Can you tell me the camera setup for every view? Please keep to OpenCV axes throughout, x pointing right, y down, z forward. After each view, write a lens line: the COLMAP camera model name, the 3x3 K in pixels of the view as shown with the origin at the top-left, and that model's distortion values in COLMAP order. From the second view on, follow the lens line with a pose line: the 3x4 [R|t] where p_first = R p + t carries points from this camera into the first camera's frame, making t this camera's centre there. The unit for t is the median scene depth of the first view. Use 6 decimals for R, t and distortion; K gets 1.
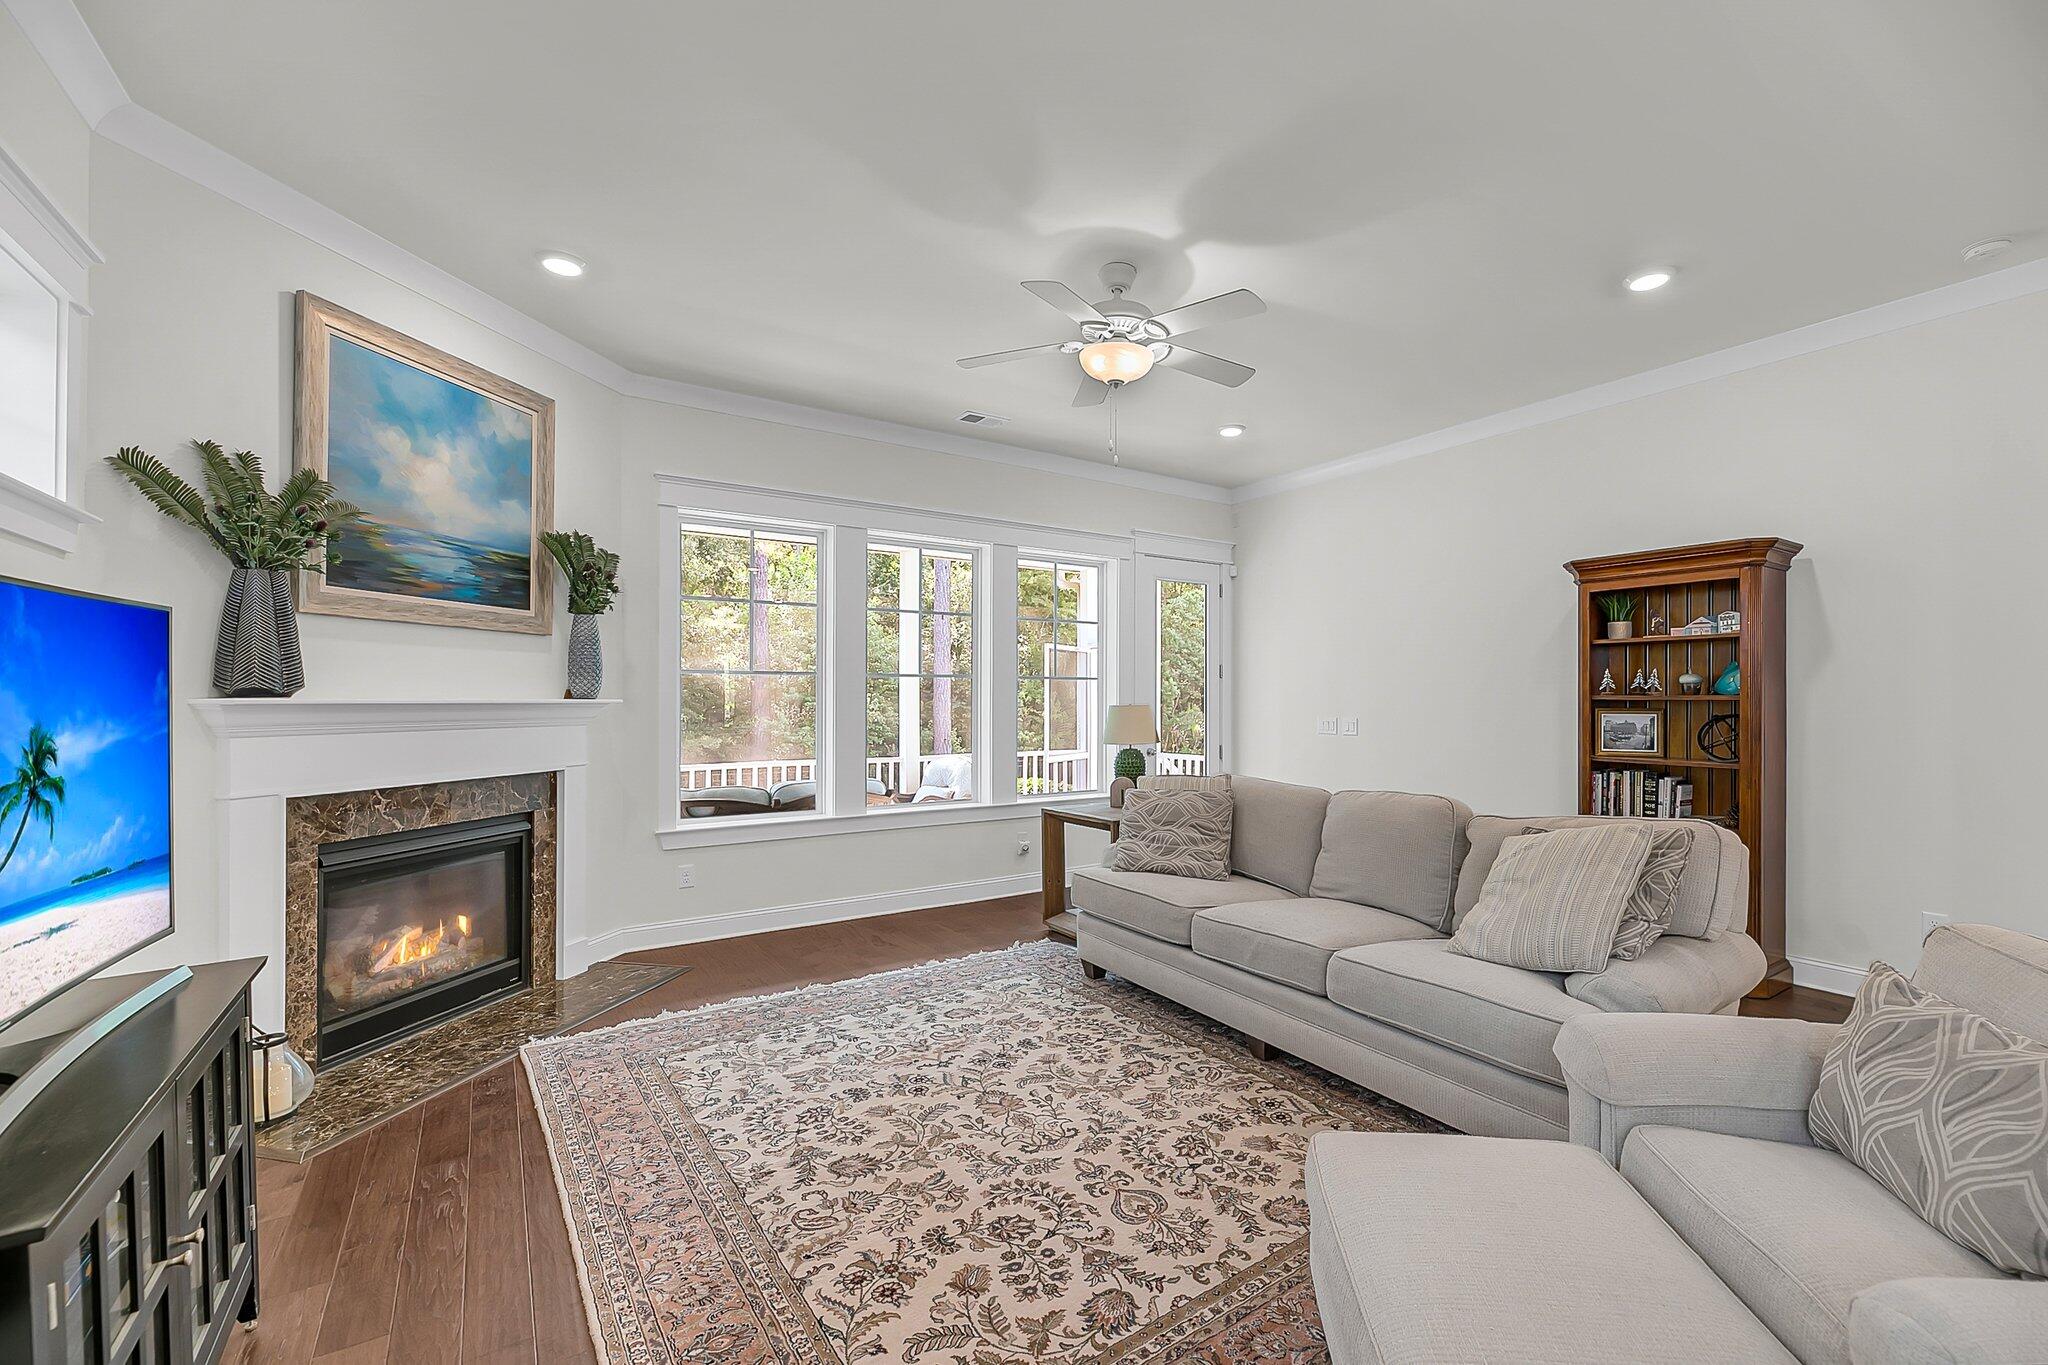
lens RADIAL K [[856.6, 0, 1067.7], [0, 856.6, 692.2], [0, 0, 1]] dist [-0.000315, 0.000010]
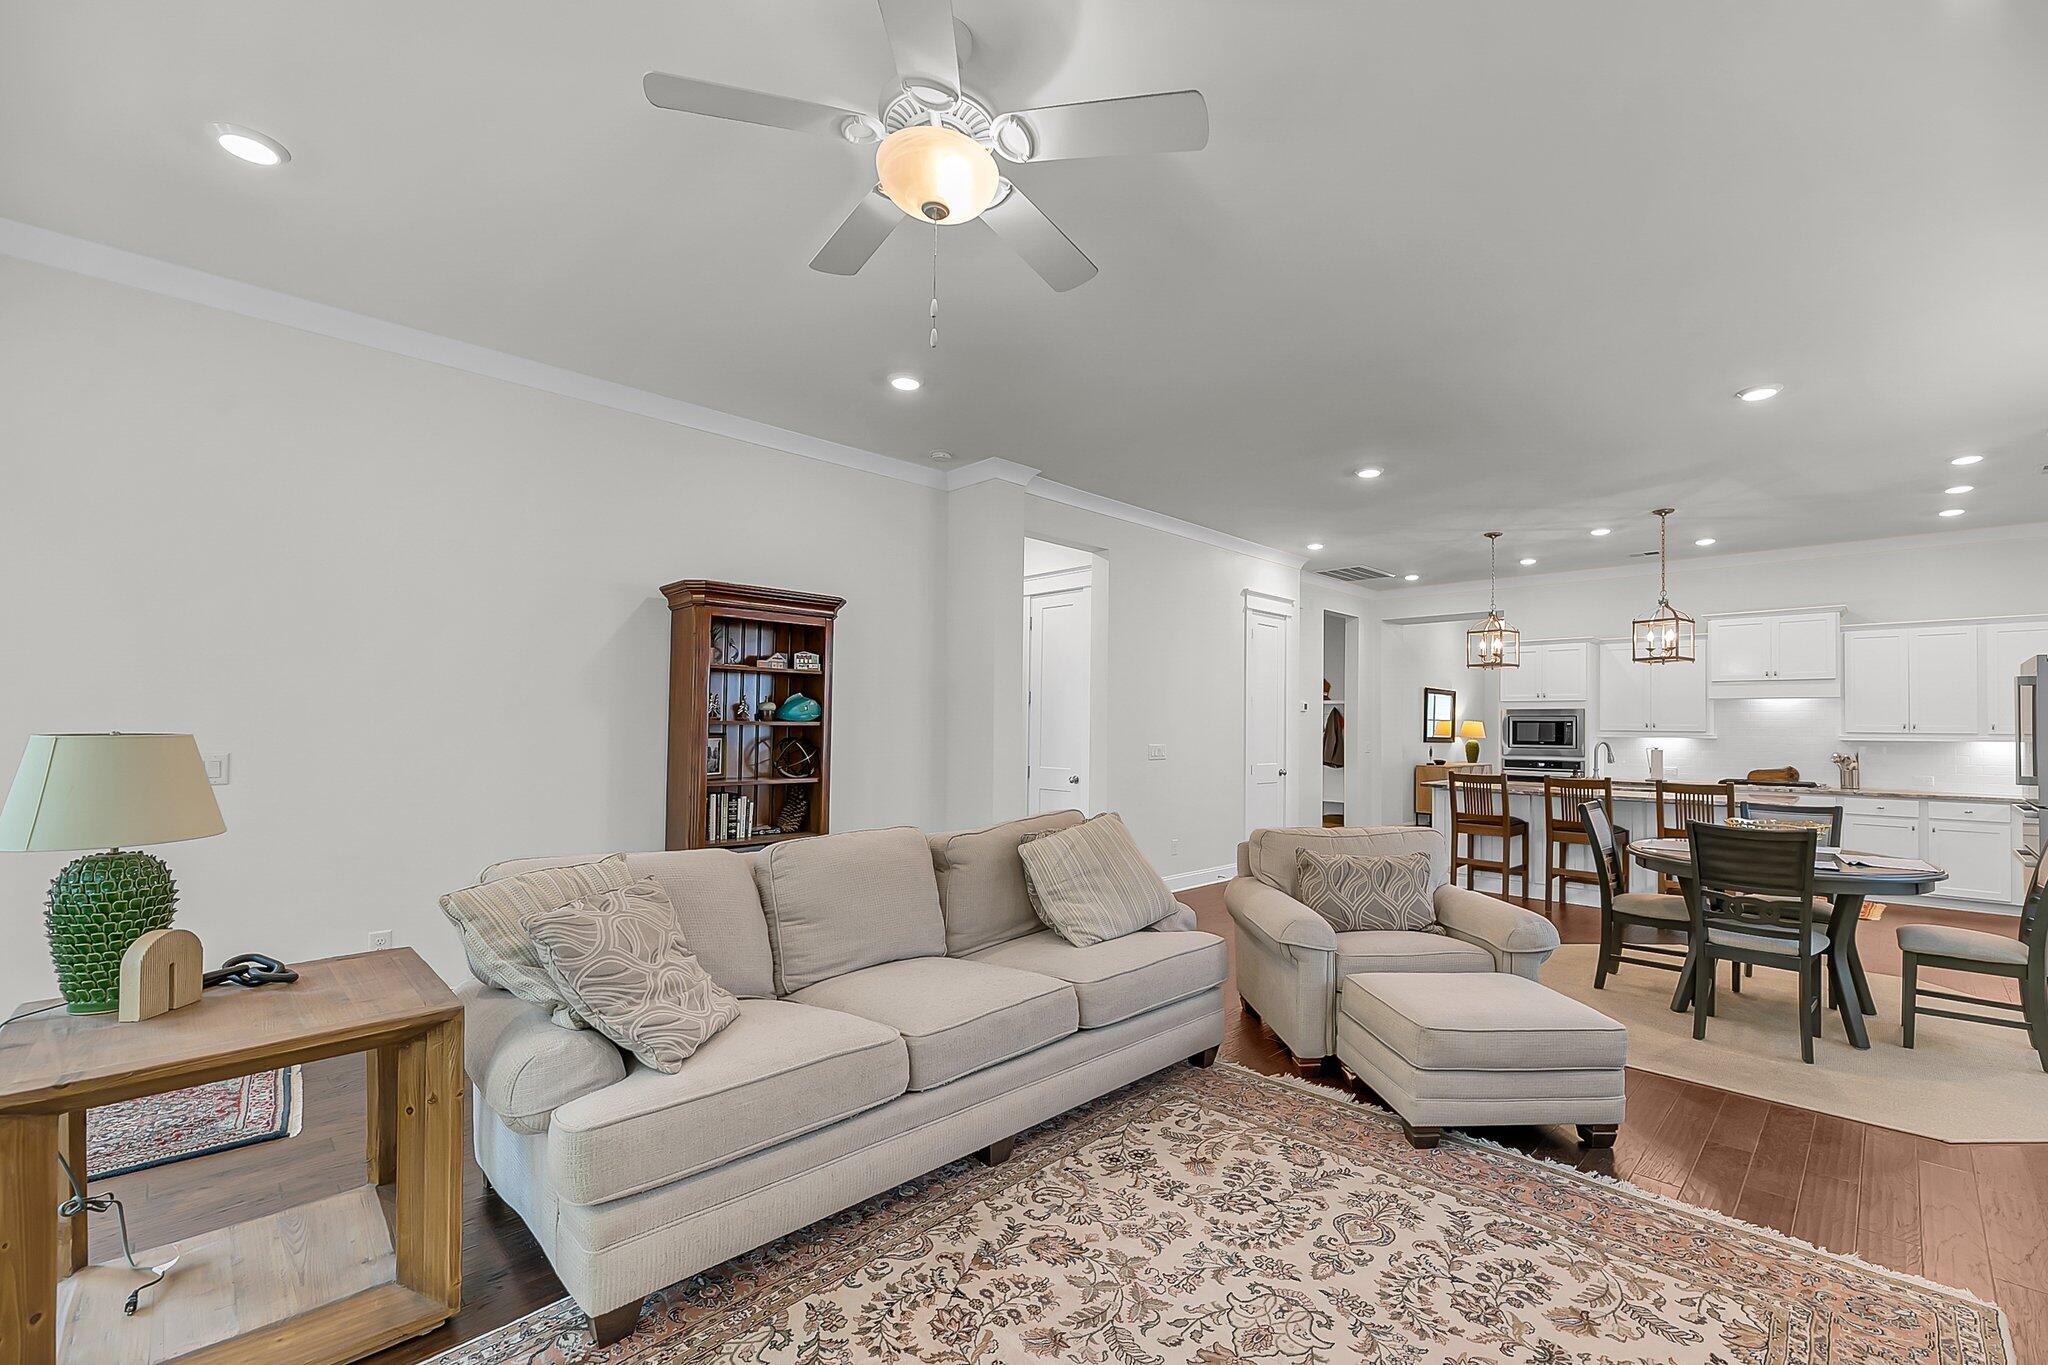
lens RADIAL K [[854.1, 0, 1067.0], [0, 854.1, 719.4], [0, 0, 1]] dist [-0.003374, -0.000497]
pose [[-0.205312, 0.005188, 0.978683, -0.575424], [-0.018376, 0.999789, -0.009155, 0.005973], [-0.978524, -0.019864, -0.205174, 1.071530]]
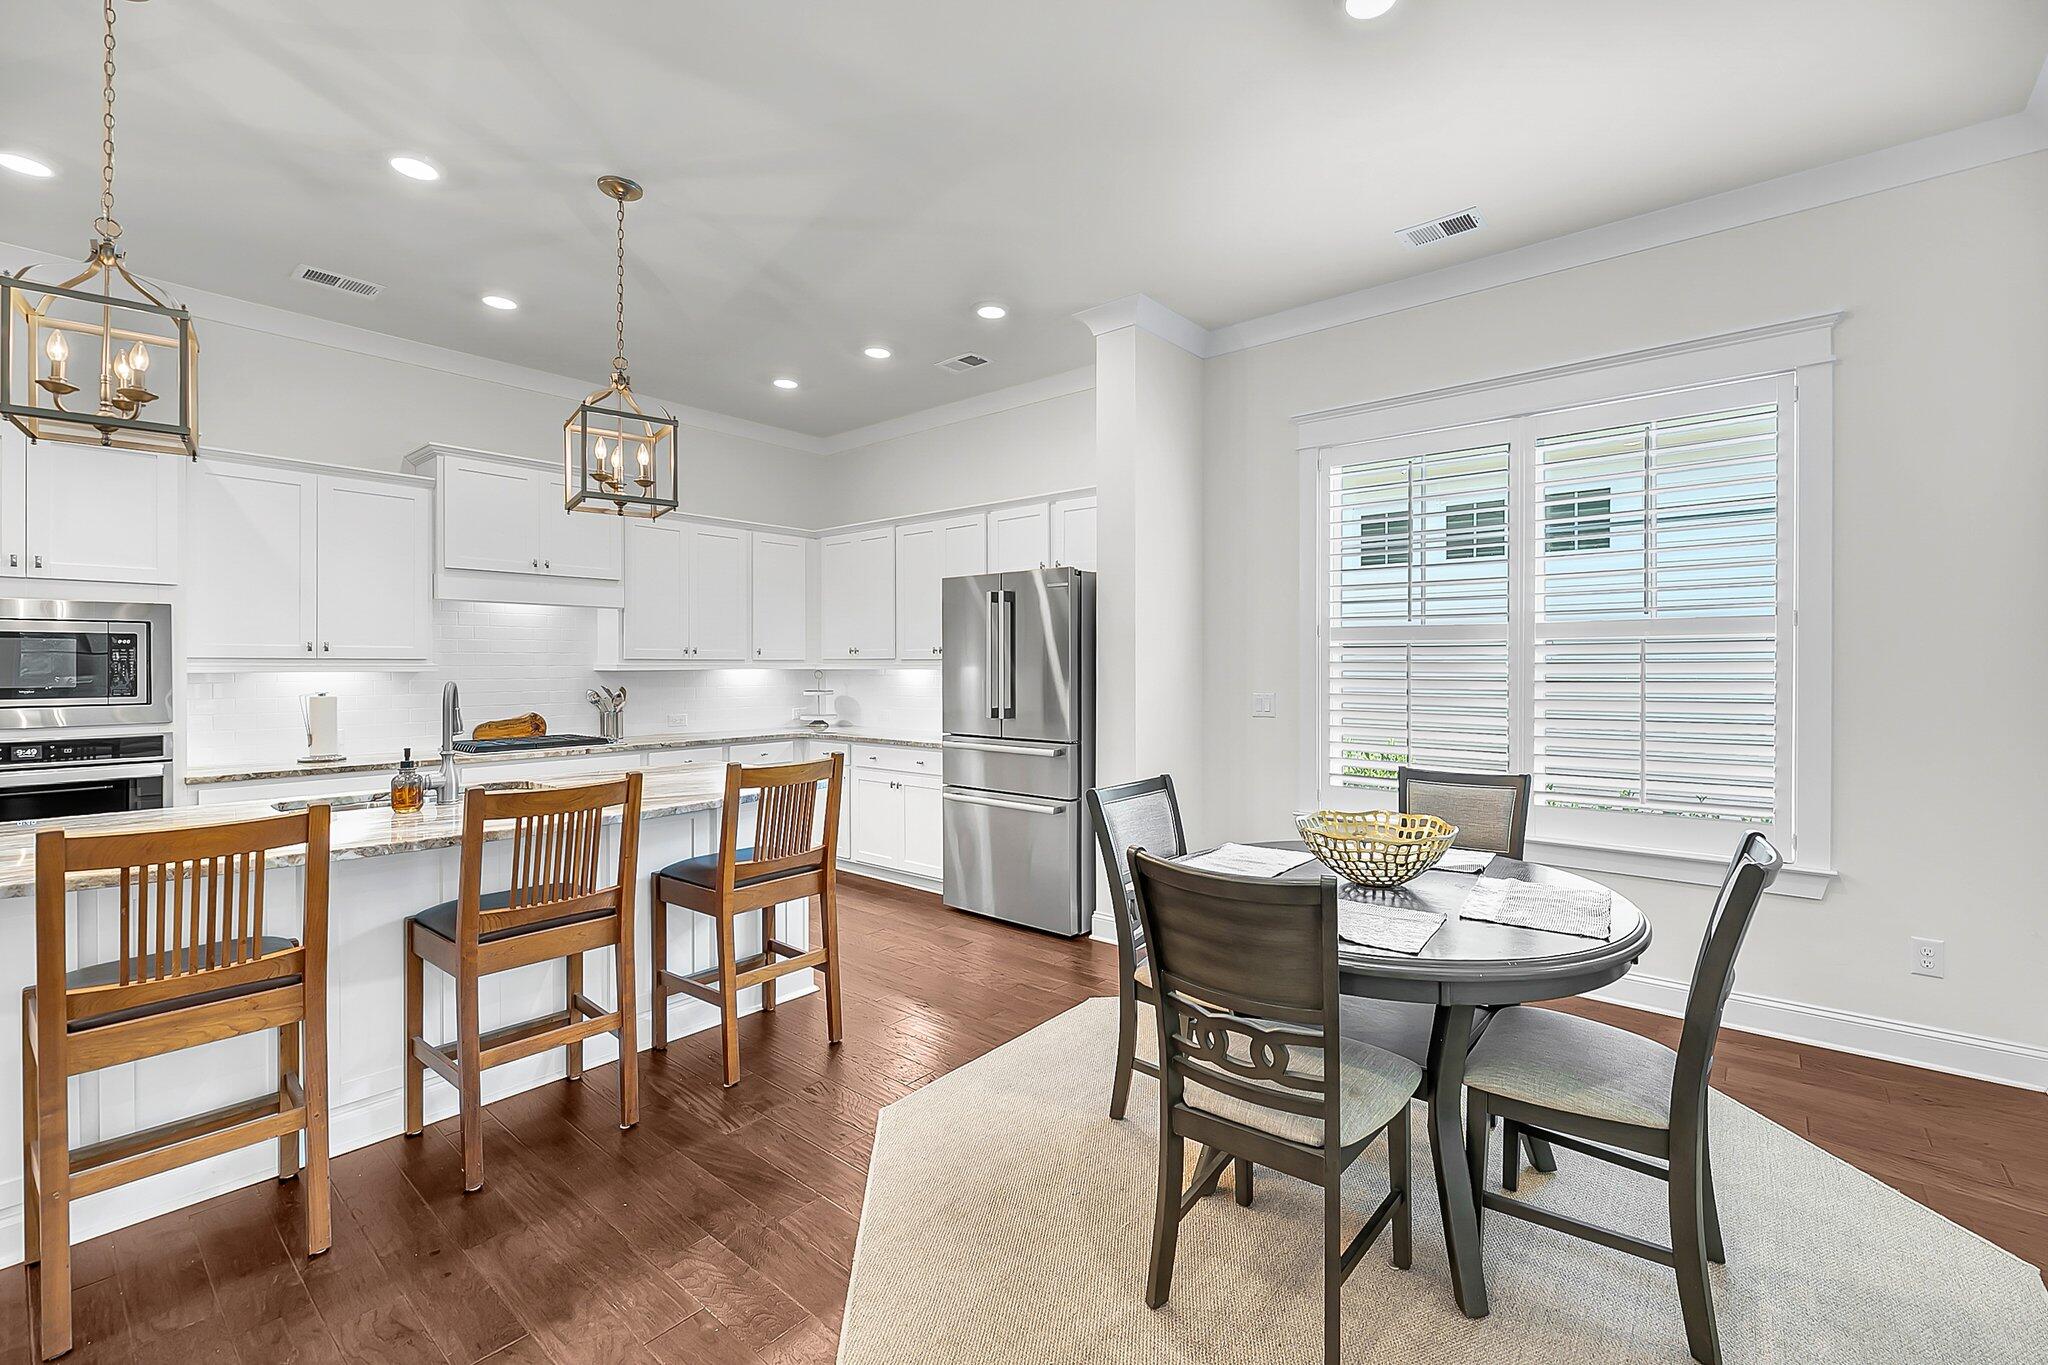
lens RADIAL K [[850.2, 0, 1067.5], [0, 850.2, 676.4], [0, 0, 1]] dist [-0.000917, -0.000201]
pose [[-0.951631, 0.003531, -0.307223, 0.890697], [0.001458, 0.999975, 0.006978, 0.004712], [0.307240, 0.006192, -0.951612, 0.348846]]
